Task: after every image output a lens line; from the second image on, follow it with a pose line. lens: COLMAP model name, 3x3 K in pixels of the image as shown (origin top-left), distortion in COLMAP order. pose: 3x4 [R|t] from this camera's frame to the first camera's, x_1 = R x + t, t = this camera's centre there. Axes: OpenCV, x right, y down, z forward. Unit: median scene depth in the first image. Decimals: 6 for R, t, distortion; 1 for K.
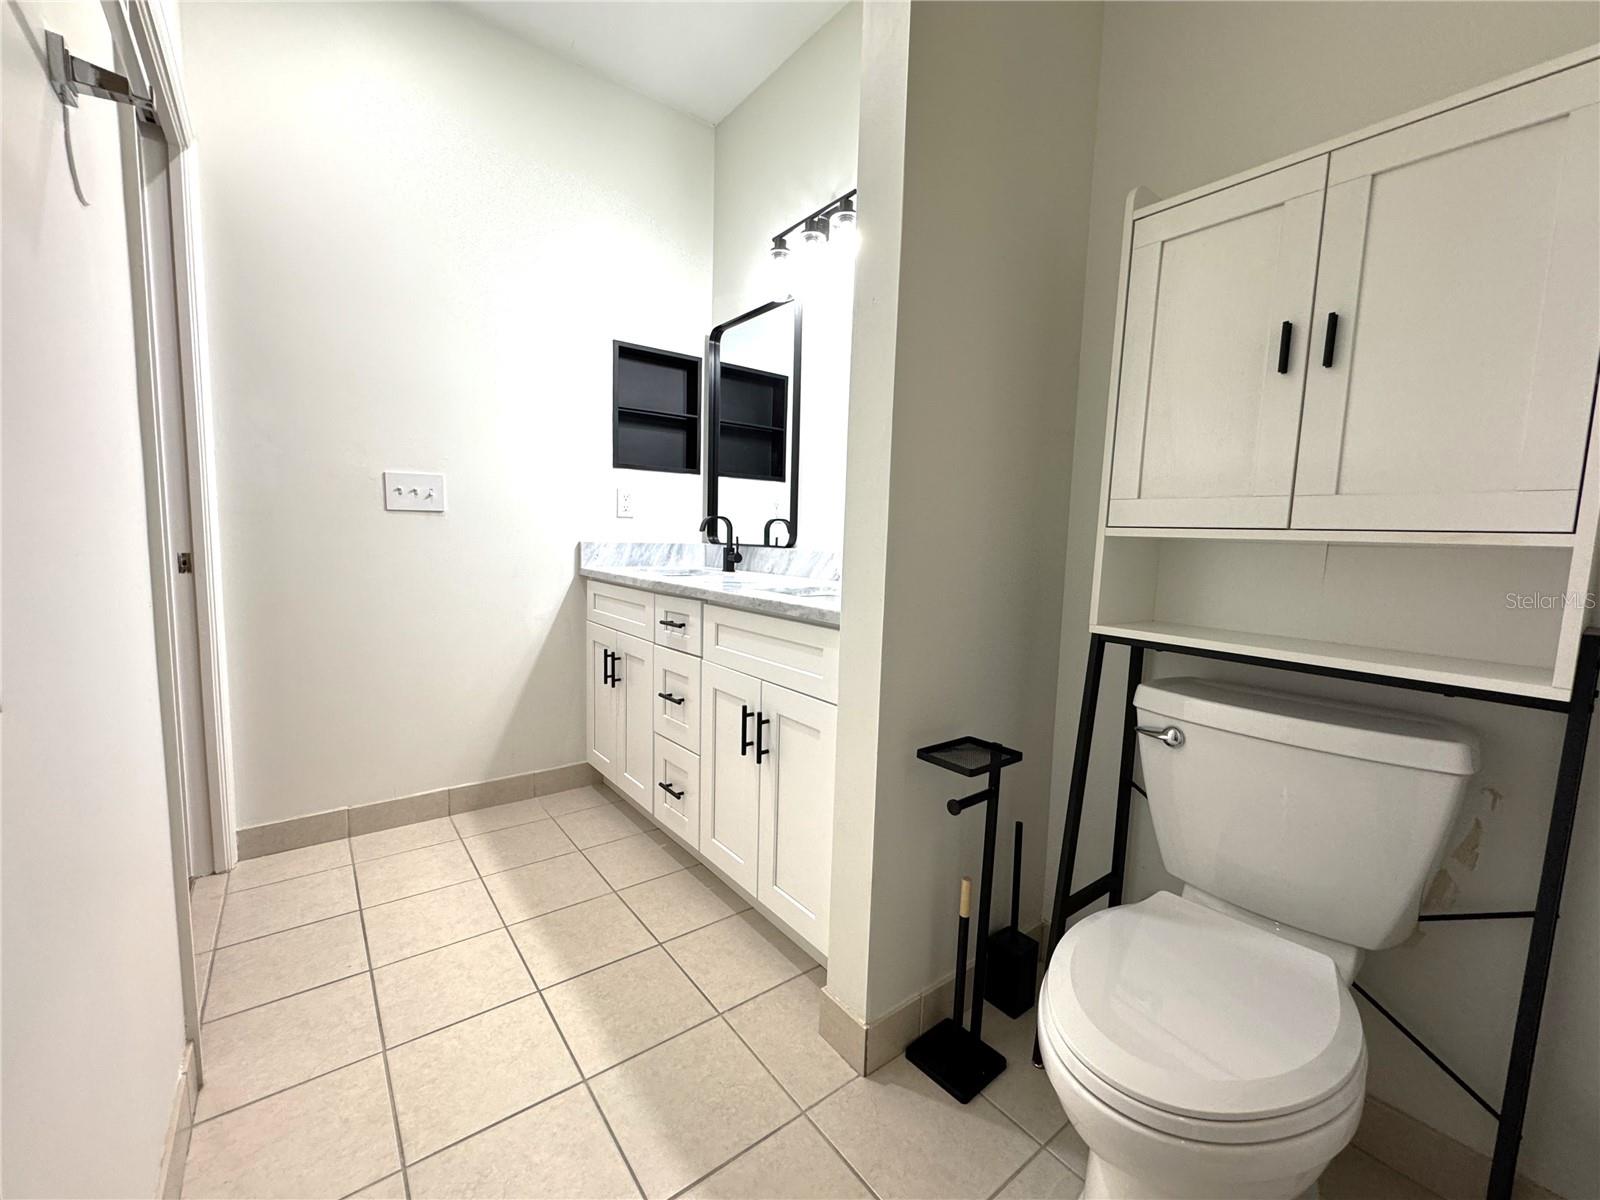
lens RADIAL K [[644.4, 0, 787.5], [0, 644.4, 603.3], [0, 0, 1]] dist [0.000636, 0.000068]
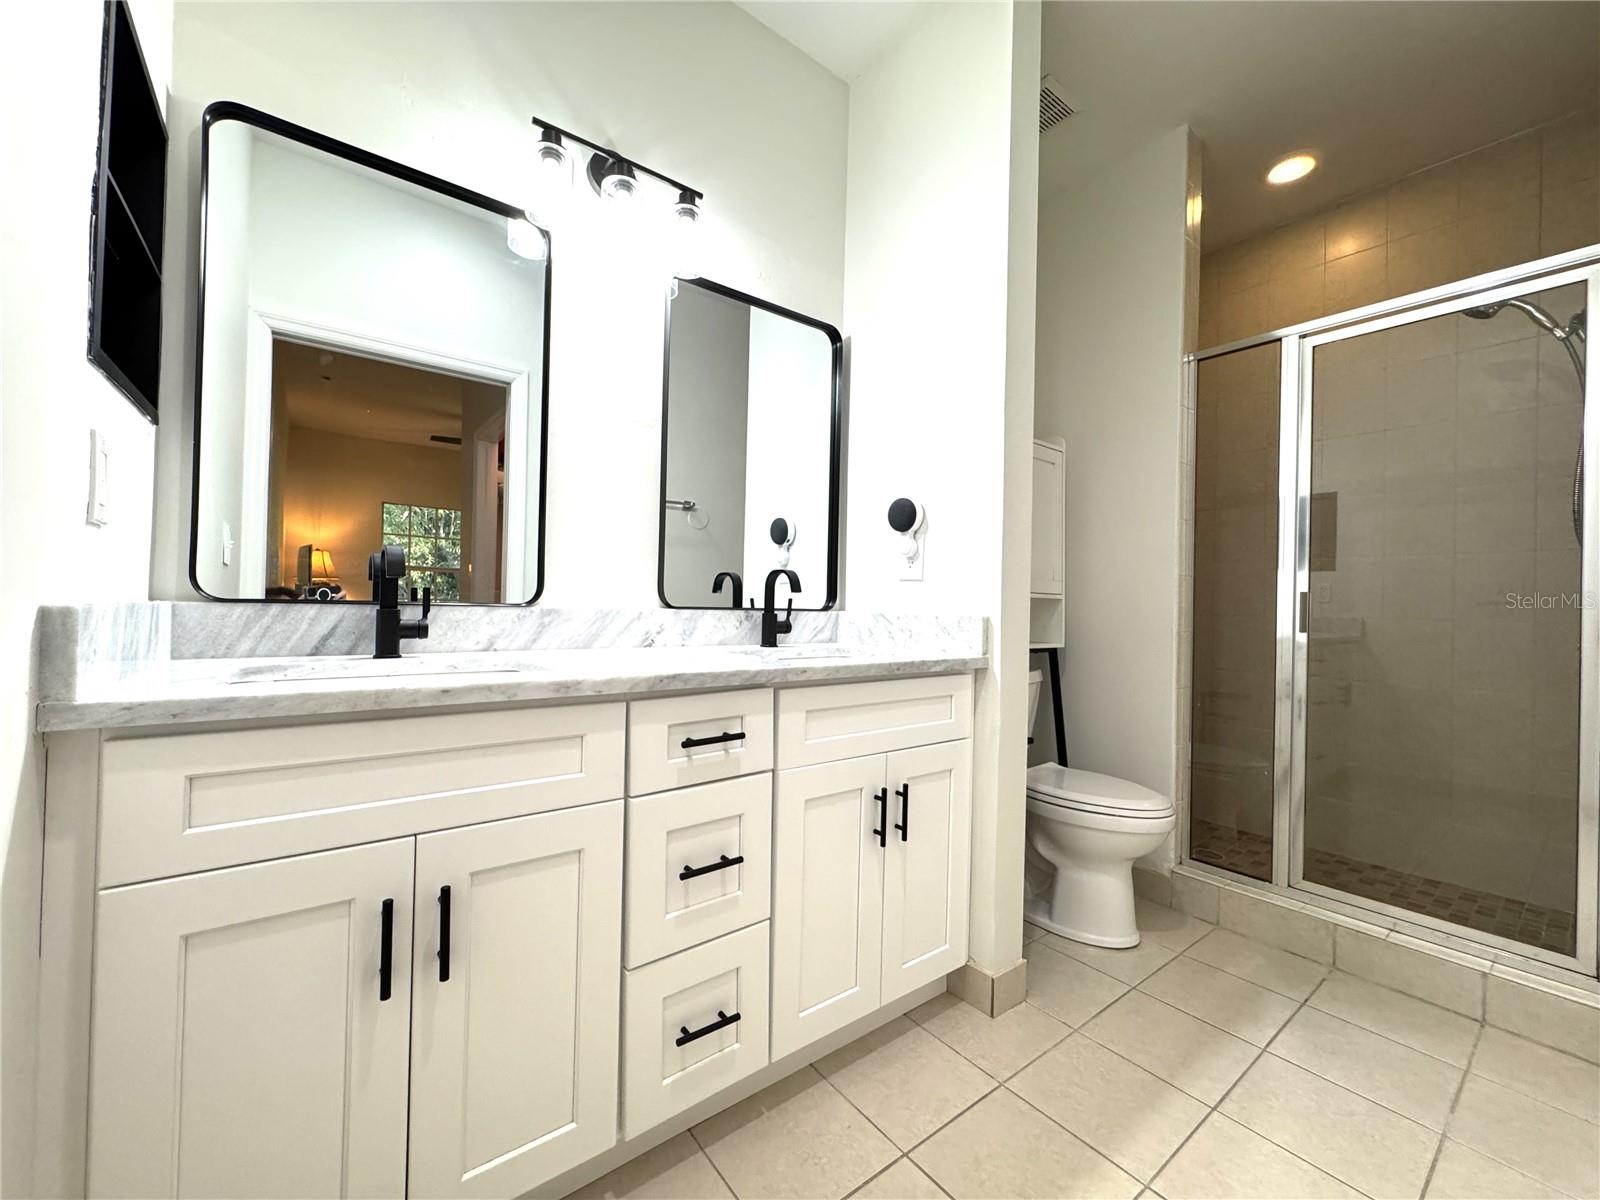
lens RADIAL K [[644.4, 0, 798.4], [0, 644.4, 601.0], [0, 0, 1]] dist [0.000636, 0.000068]
pose [[-0.017174, -0.017614, 0.999697, -0.826348], [0.083617, 0.996317, 0.018991, -0.106765], [-0.996350, 0.083918, -0.015638, 0.979434]]
